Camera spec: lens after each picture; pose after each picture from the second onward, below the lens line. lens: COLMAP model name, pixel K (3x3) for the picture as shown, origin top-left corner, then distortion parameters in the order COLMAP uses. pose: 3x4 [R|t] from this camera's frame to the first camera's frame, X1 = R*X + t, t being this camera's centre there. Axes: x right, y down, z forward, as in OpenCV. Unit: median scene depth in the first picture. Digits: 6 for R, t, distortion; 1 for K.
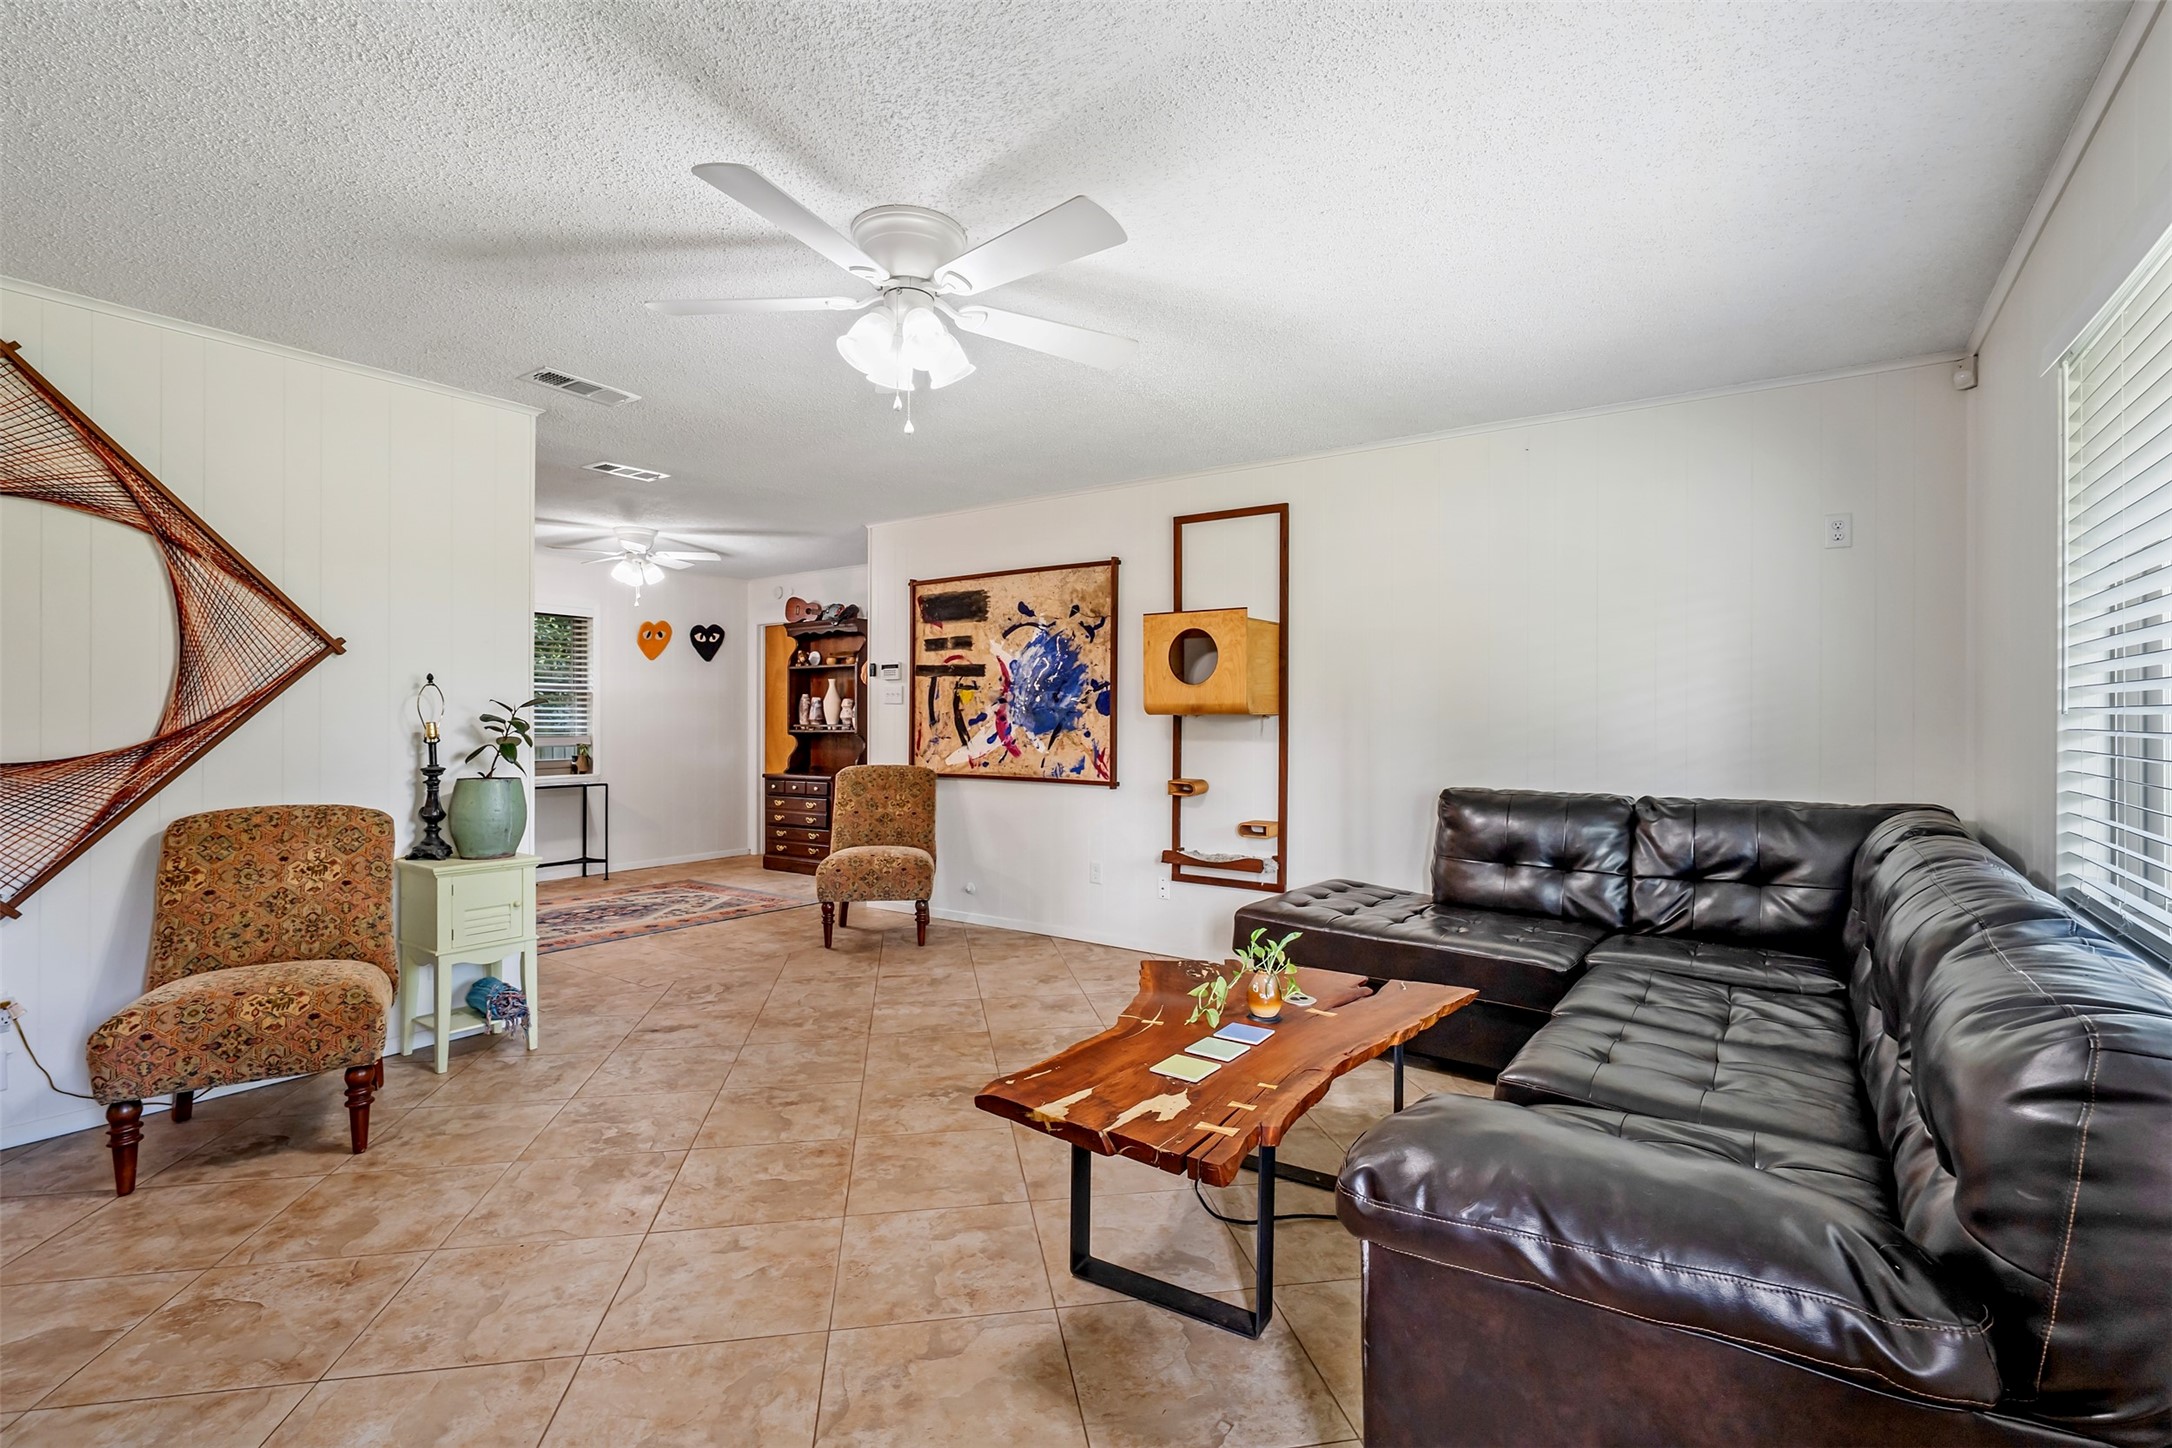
lens RADIAL K [[990.2, 0, 1086.0], [0, 990.2, 716.5], [0, 0, 1]] dist [-0.000801, -0.000101]
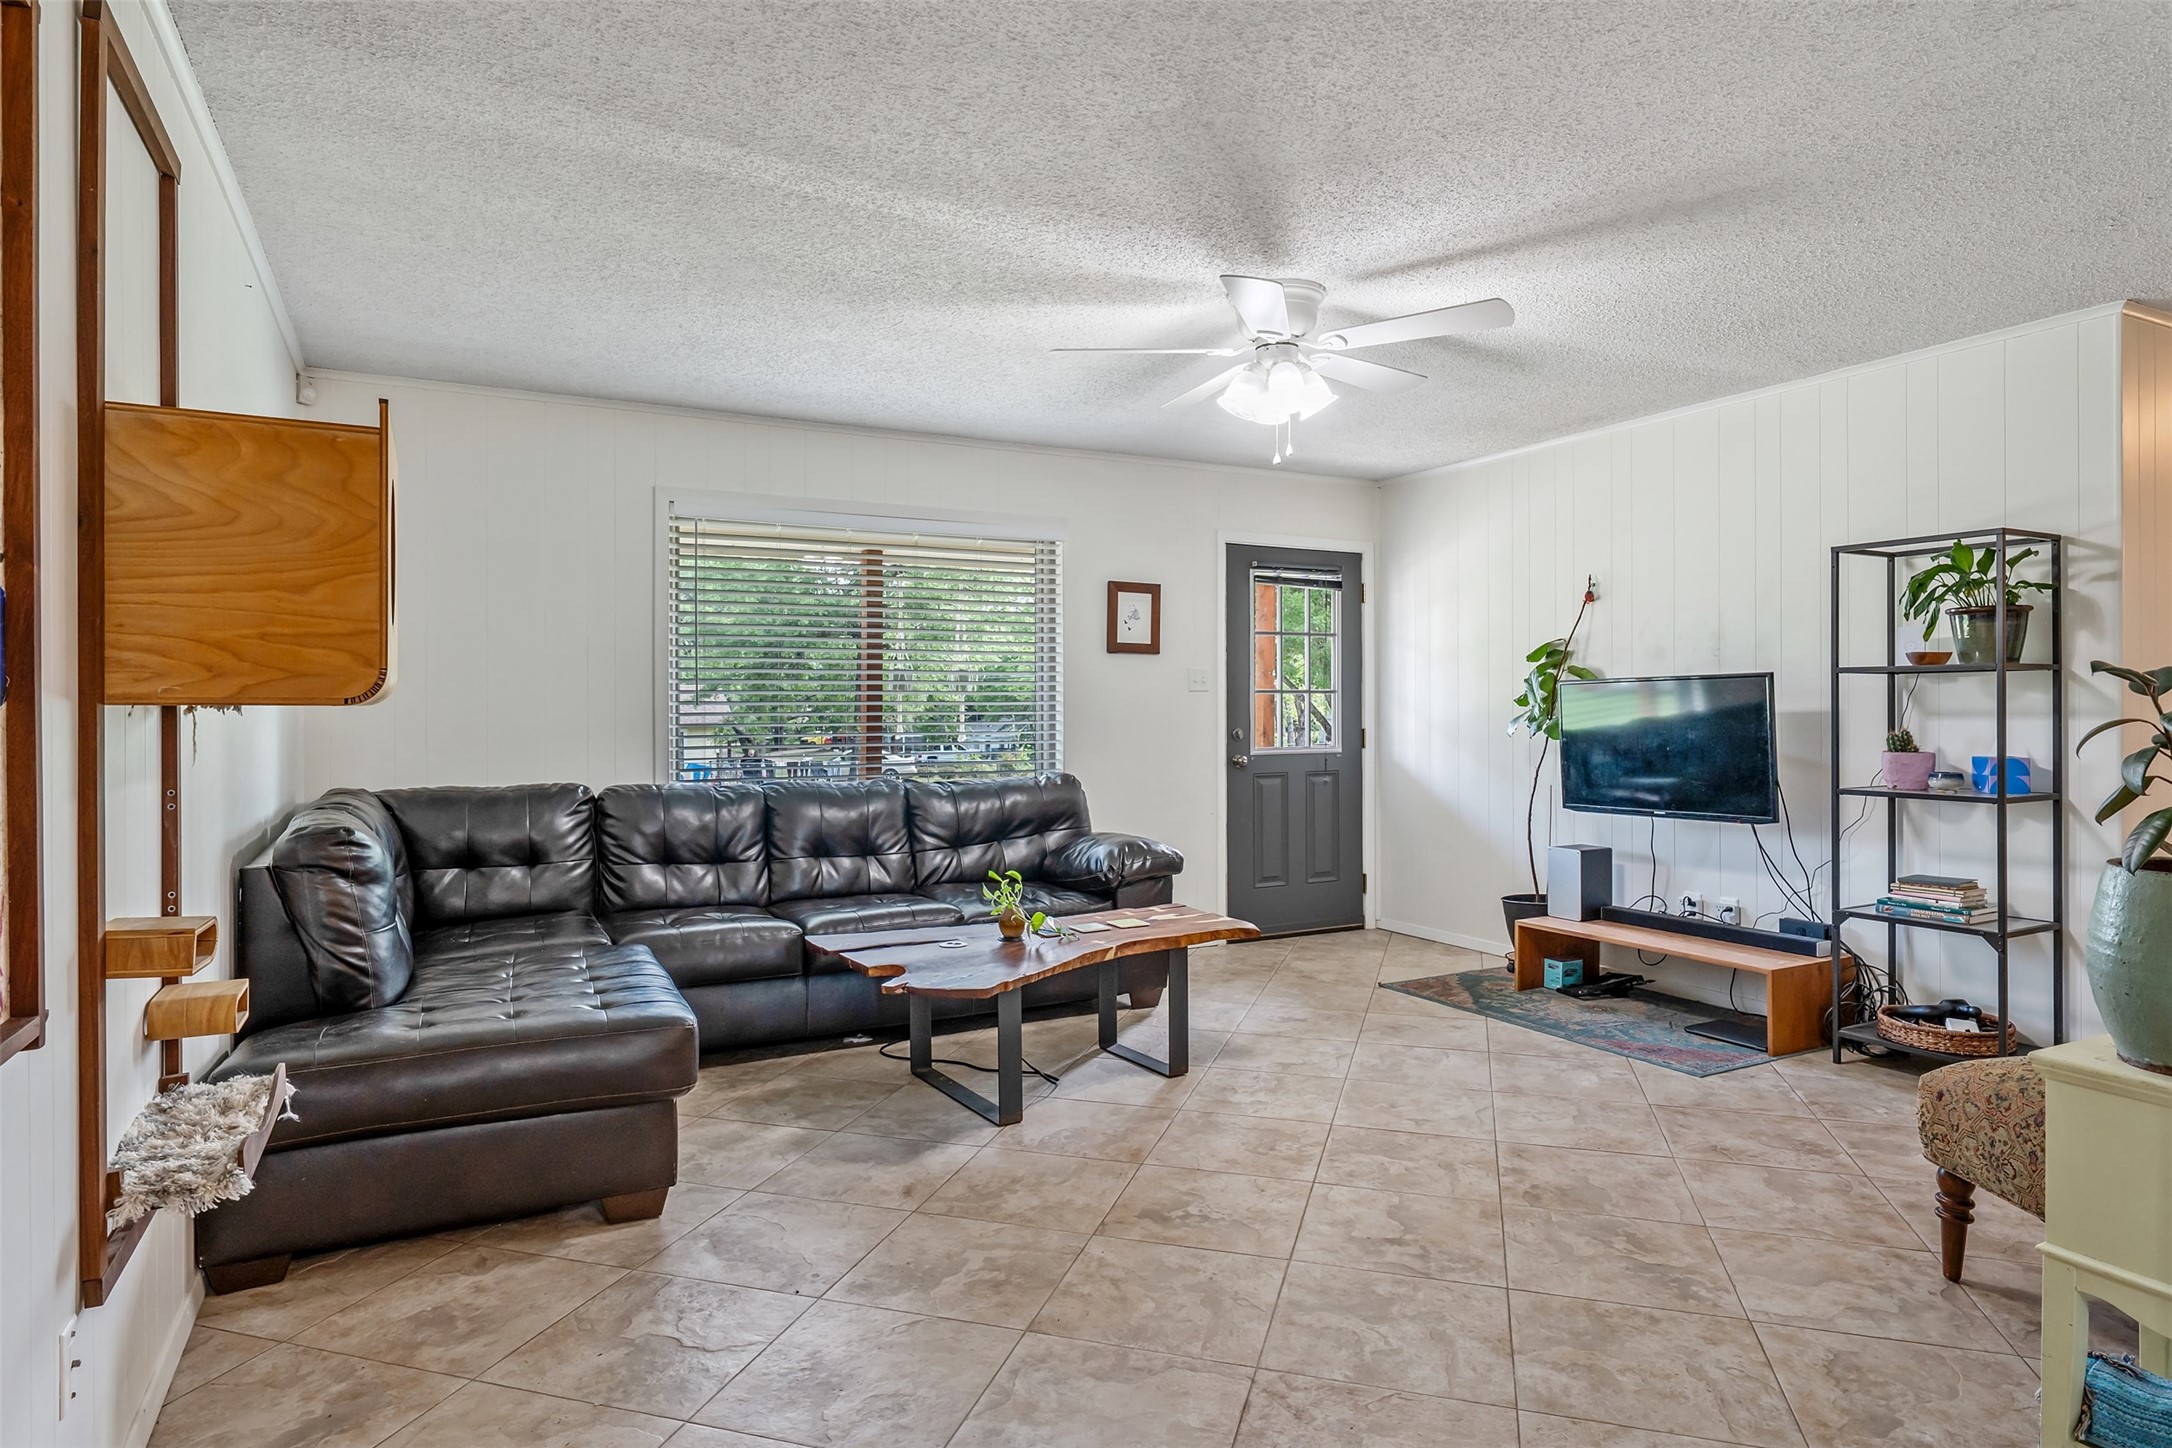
lens RADIAL K [[1237.1, 0, 1086.0], [0, 1237.1, 714.7], [0, 0, 1]] dist [0.003338, 0.000838]
pose [[-0.891467, -0.001214, 0.453084, -0.549871], [0.002929, 0.999960, 0.008441, -0.003627], [-0.453076, 0.008852, -0.891428, 2.064699]]
